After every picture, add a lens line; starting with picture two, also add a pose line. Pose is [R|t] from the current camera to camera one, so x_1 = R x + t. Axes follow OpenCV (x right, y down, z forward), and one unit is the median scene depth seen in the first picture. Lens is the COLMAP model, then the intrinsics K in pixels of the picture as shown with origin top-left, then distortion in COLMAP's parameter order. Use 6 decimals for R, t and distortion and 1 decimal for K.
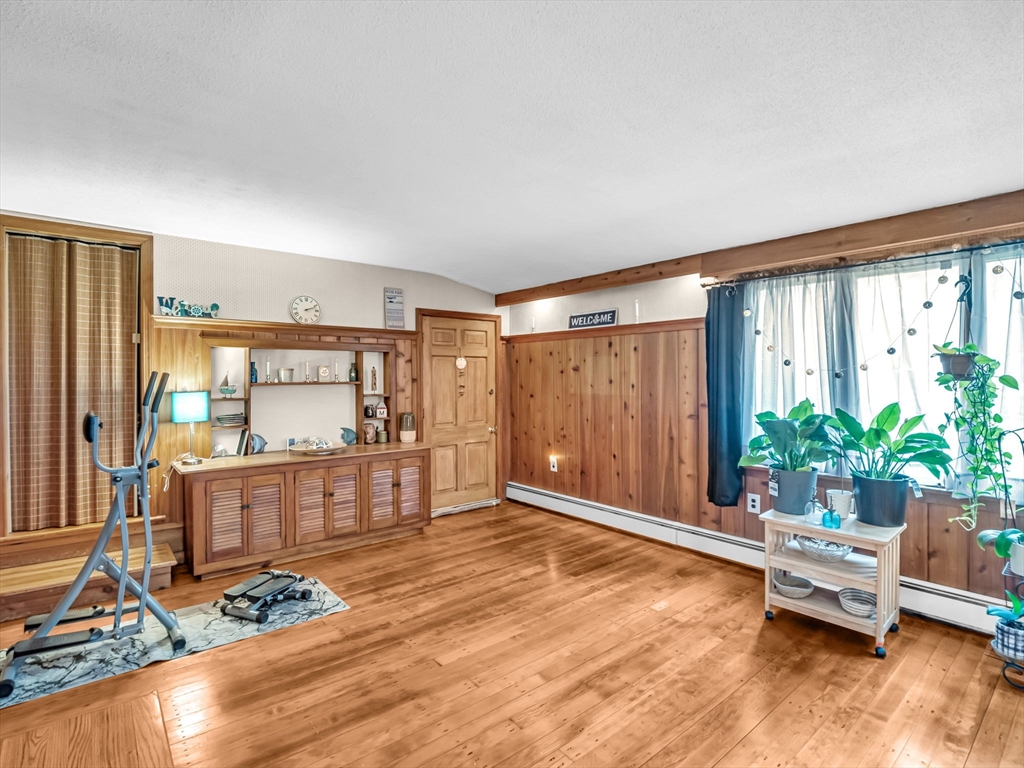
lens RADIAL K [[502.6, 0, 509.5], [0, 502.6, 375.0], [0, 0, 1]] dist [-0.000081, -0.010170]
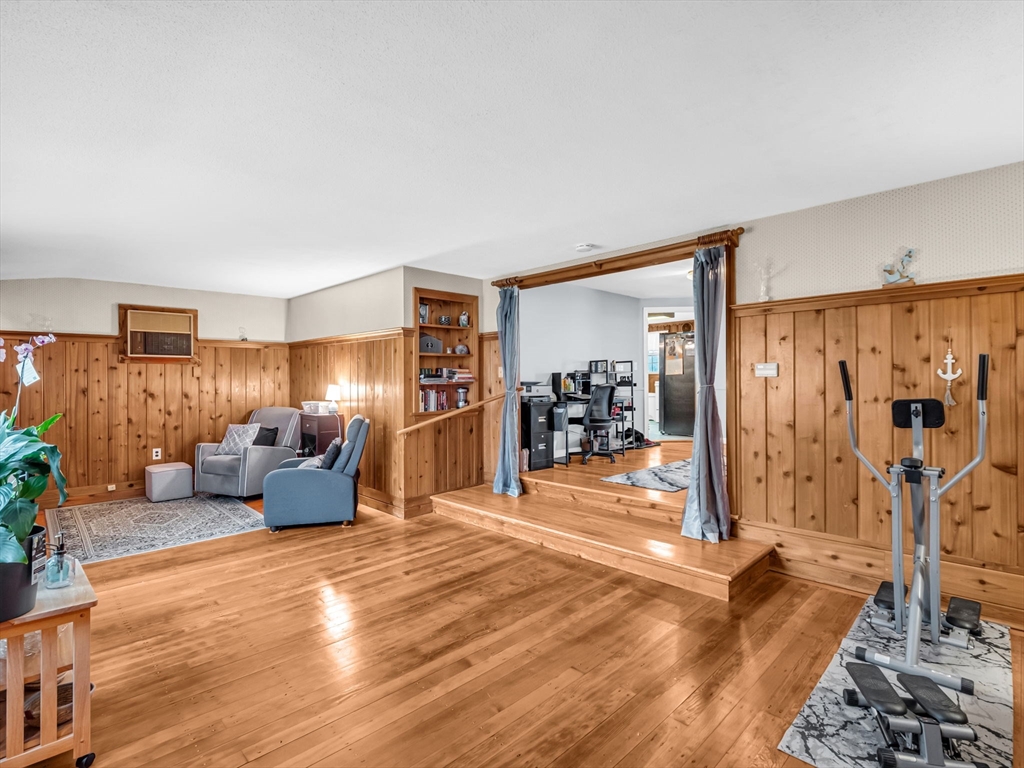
lens RADIAL K [[518.1, 0, 512.6], [0, 518.1, 379.9], [0, 0, 1]] dist [-0.001760, 0.000336]
pose [[-0.995902, 0.012304, -0.089598, 0.033889], [0.012610, 0.999916, -0.002845, 0.015877], [0.089555, -0.003963, -0.995974, 1.136859]]
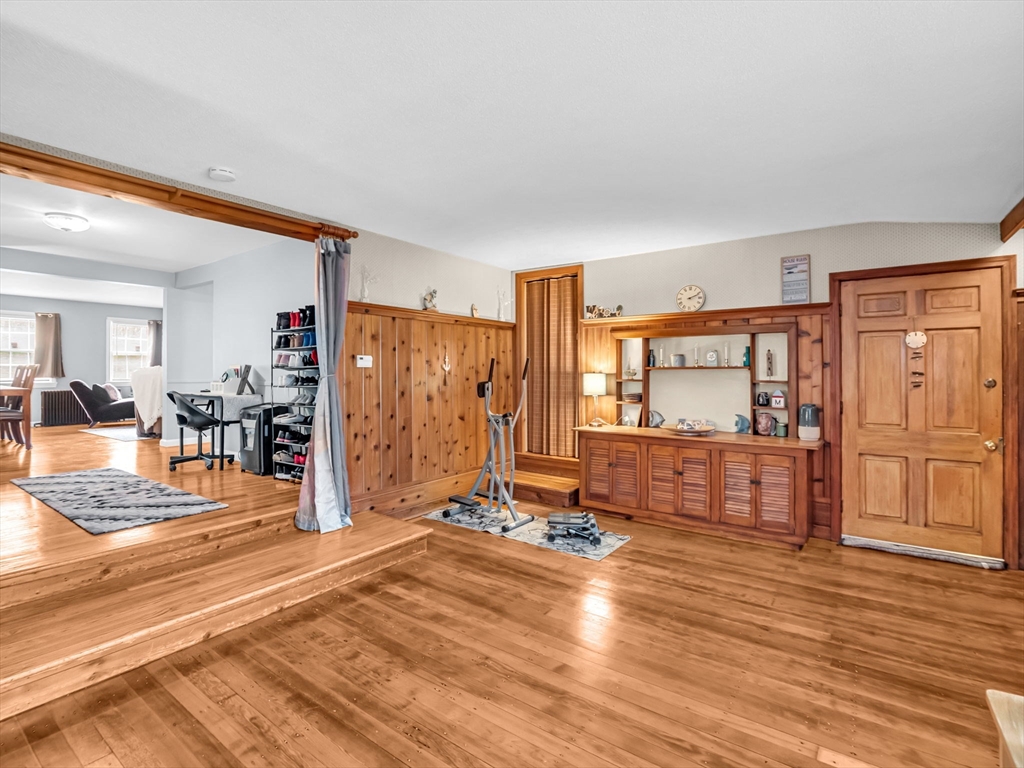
lens RADIAL K [[502.6, 0, 509.5], [0, 502.6, 375.0], [0, 0, 1]] dist [-0.000081, -0.010170]
pose [[0.251871, 0.009607, -0.967713, 0.529387], [0.003969, 0.999932, 0.010960, 0.018753], [0.967753, -0.006601, 0.251816, 0.369313]]
